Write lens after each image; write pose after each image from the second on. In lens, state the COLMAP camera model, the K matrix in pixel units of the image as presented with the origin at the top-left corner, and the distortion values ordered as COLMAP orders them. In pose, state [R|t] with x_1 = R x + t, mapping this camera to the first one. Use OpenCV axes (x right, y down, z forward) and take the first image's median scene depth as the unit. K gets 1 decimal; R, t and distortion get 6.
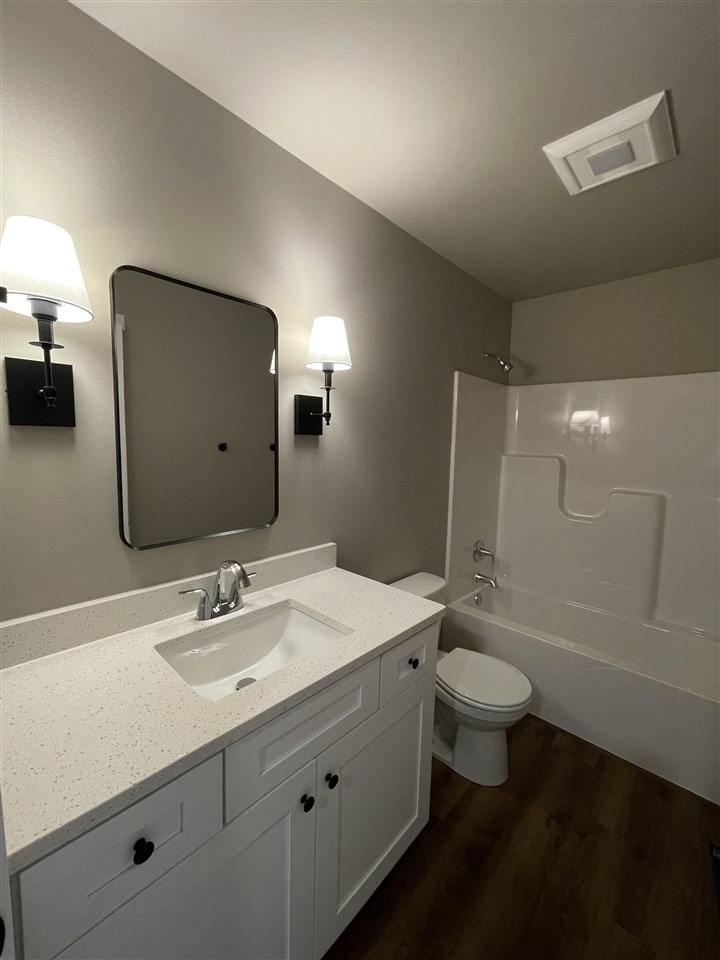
lens RADIAL K [[386.8, 0, 365.7], [0, 386.8, 481.9], [0, 0, 1]] dist [-0.008061, 0.000630]
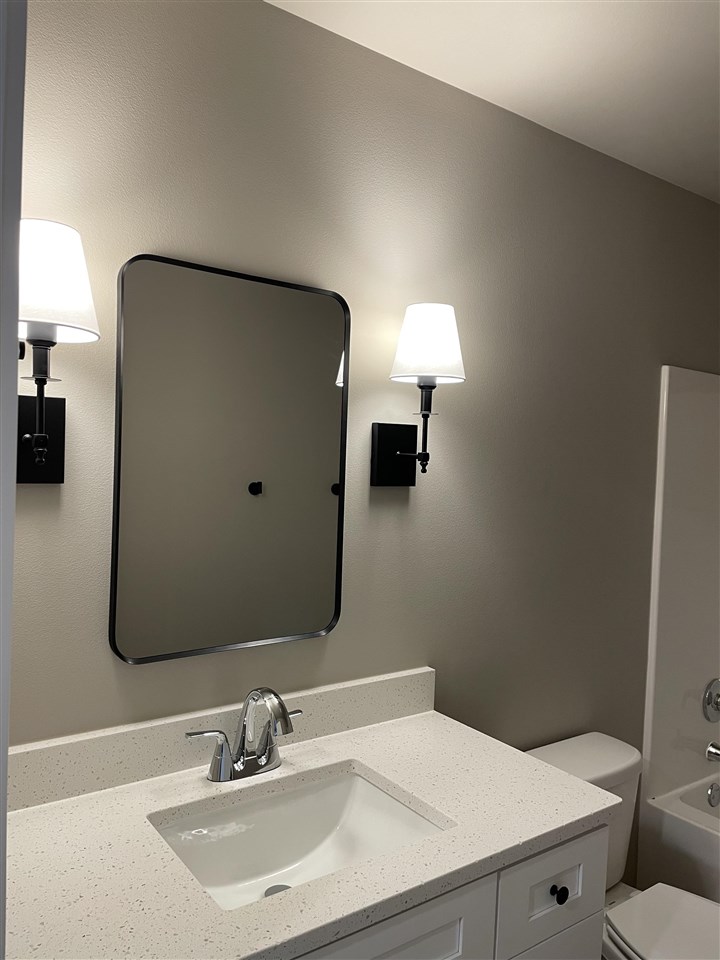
lens RADIAL K [[727.7, 0, 366.8], [0, 727.7, 487.7], [0, 0, 1]] dist [0.067078, -0.087943]
pose [[0.981078, 0.019923, -0.192587, 0.041689], [-0.033495, 0.997159, -0.067472, -0.050044], [0.190695, 0.072646, 0.978958, -0.171212]]
